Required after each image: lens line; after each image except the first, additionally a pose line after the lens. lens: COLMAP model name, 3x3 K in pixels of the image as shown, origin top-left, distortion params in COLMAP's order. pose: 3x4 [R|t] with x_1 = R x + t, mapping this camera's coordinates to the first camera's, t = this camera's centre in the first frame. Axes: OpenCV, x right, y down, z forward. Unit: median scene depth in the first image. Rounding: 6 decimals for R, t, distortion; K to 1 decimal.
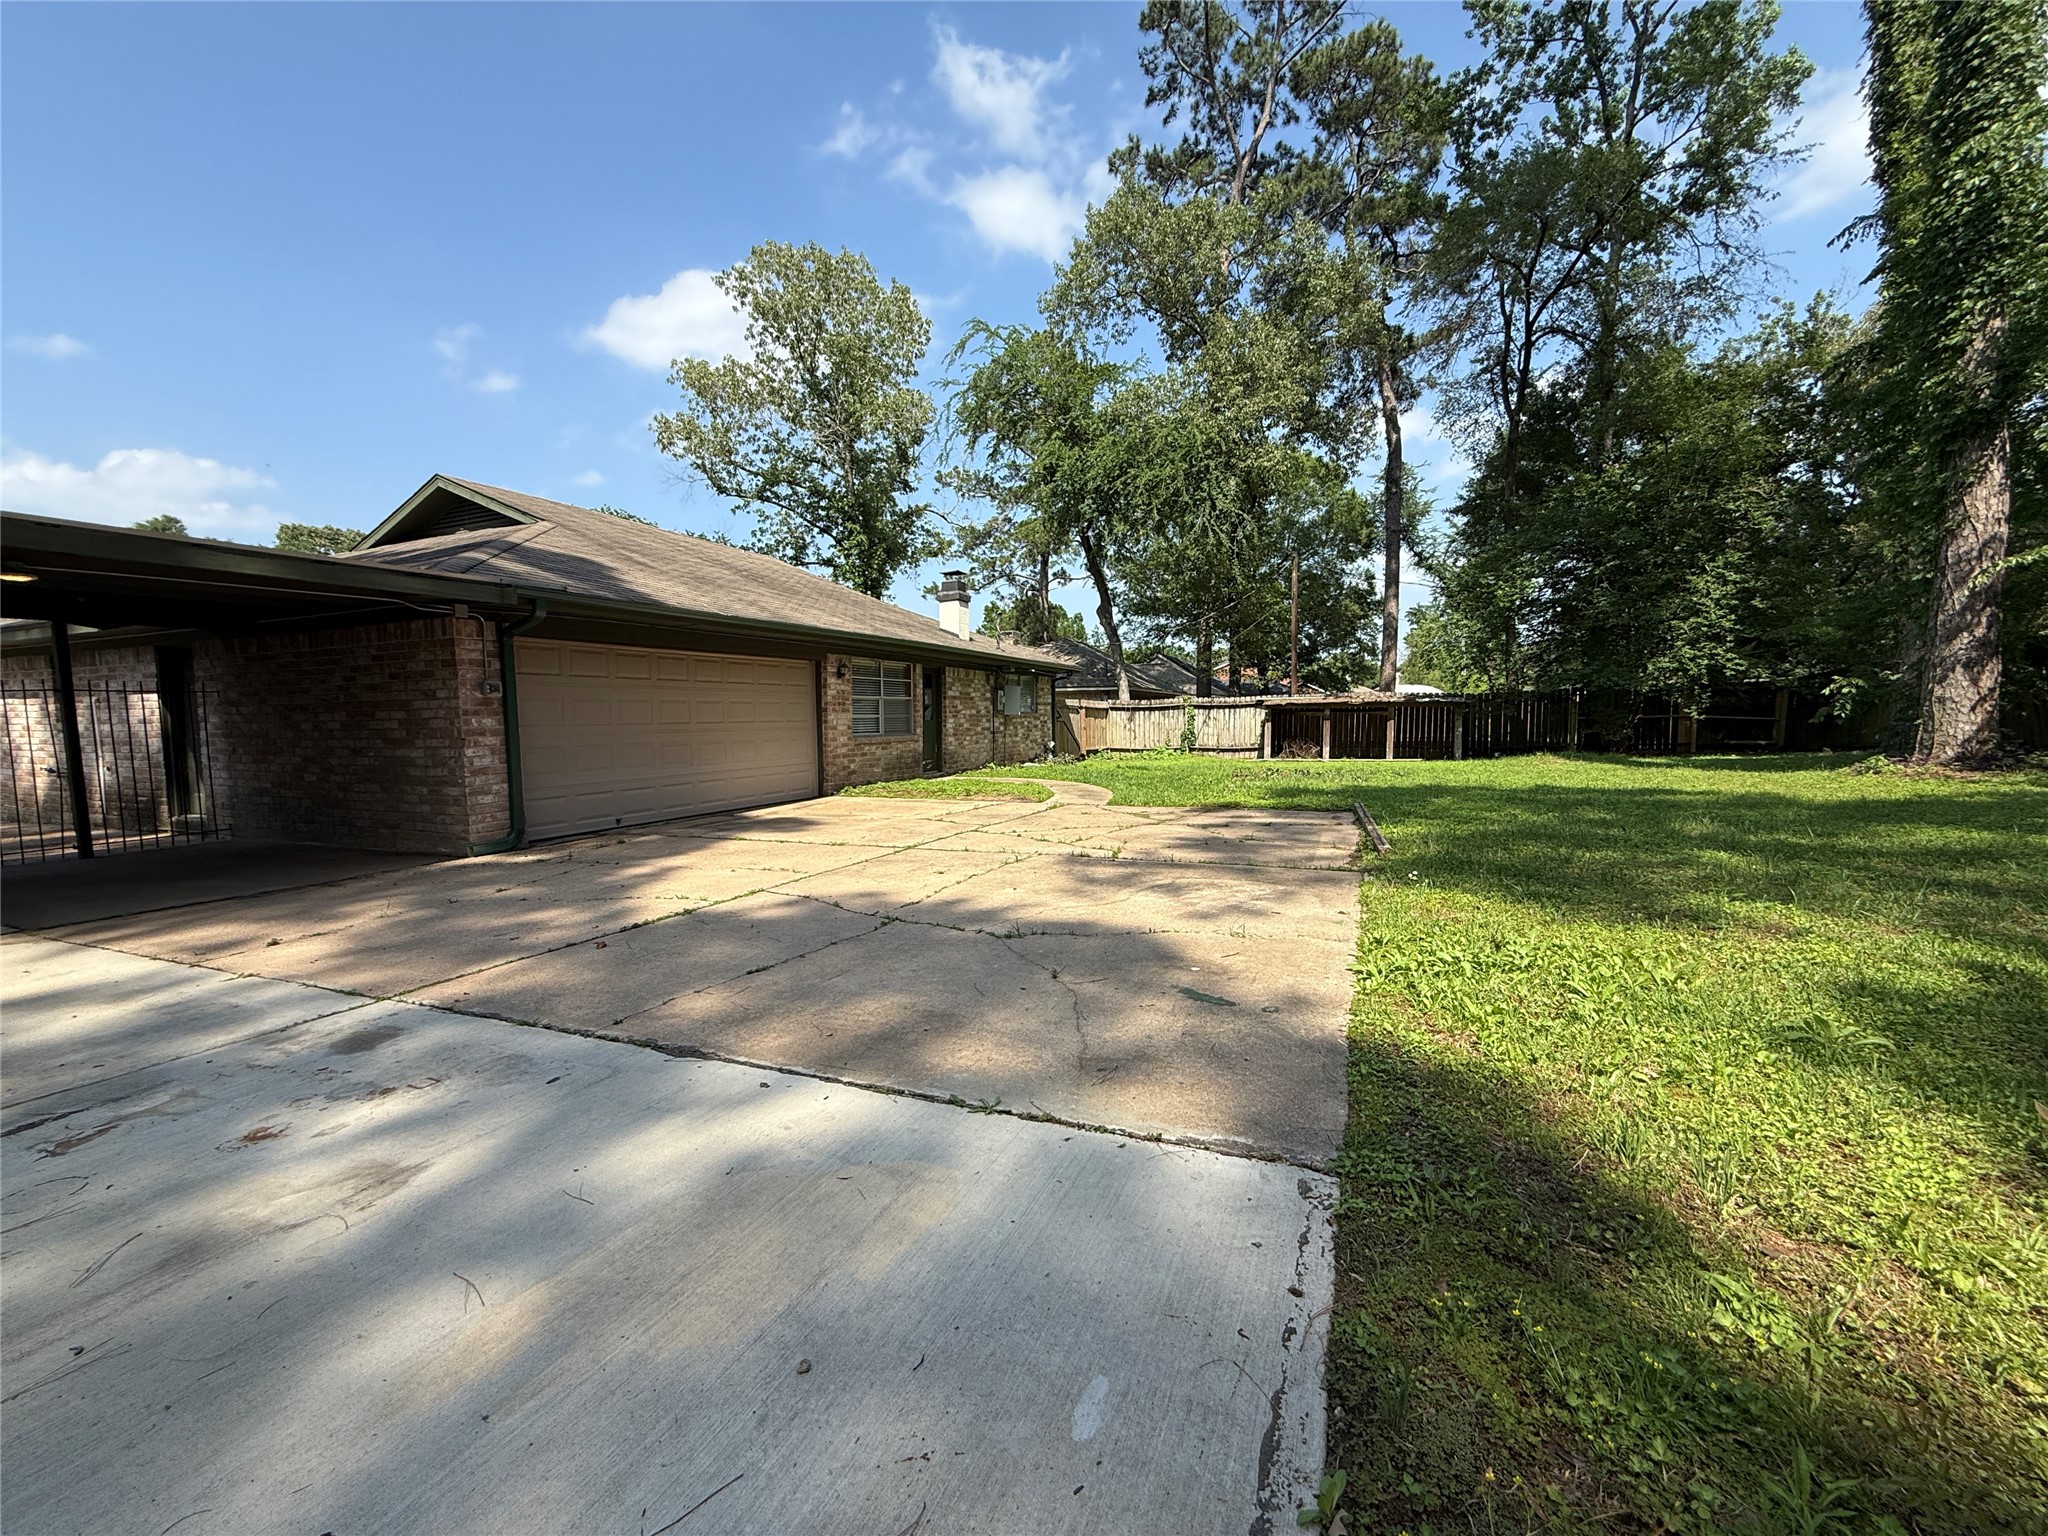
lens RADIAL K [[819.3, 0, 1015.7], [0, 819.3, 766.4], [0, 0, 1]] dist [0.000916, 0.000352]
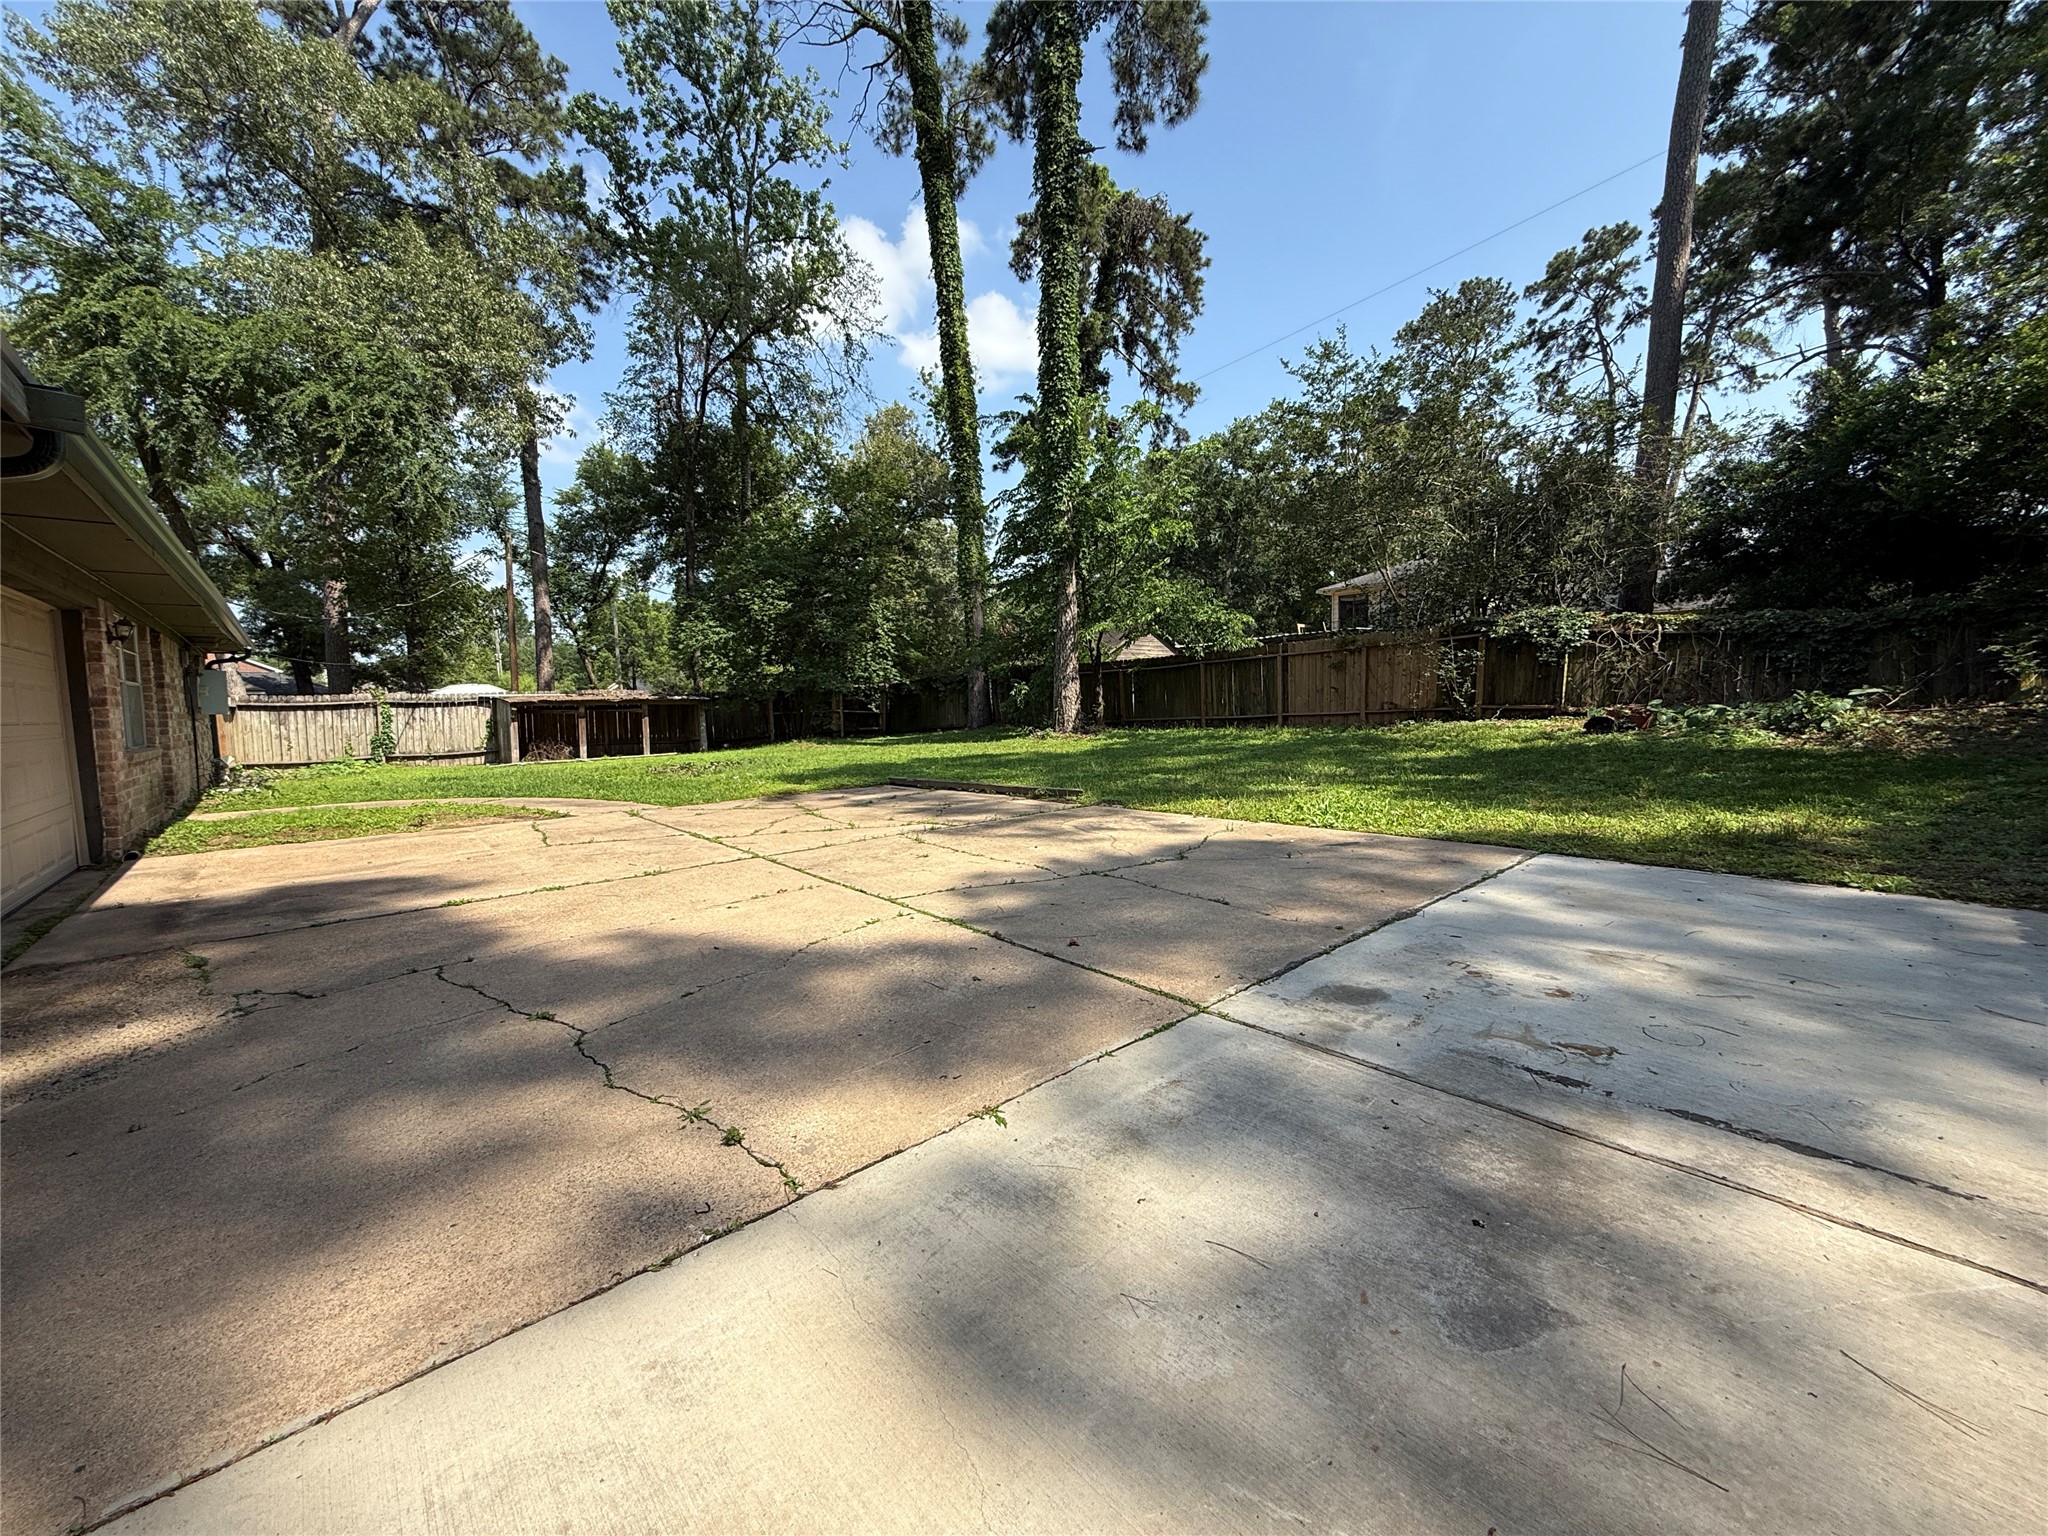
lens RADIAL K [[816.3, 0, 1013.9], [0, 816.3, 767.7], [0, 0, 1]] dist [0.001162, 0.000276]
pose [[0.427386, -0.069218, 0.901415, -1.521945], [0.070085, 0.996601, 0.043298, -0.025311], [-0.901348, 0.044671, 0.430785, 0.742643]]
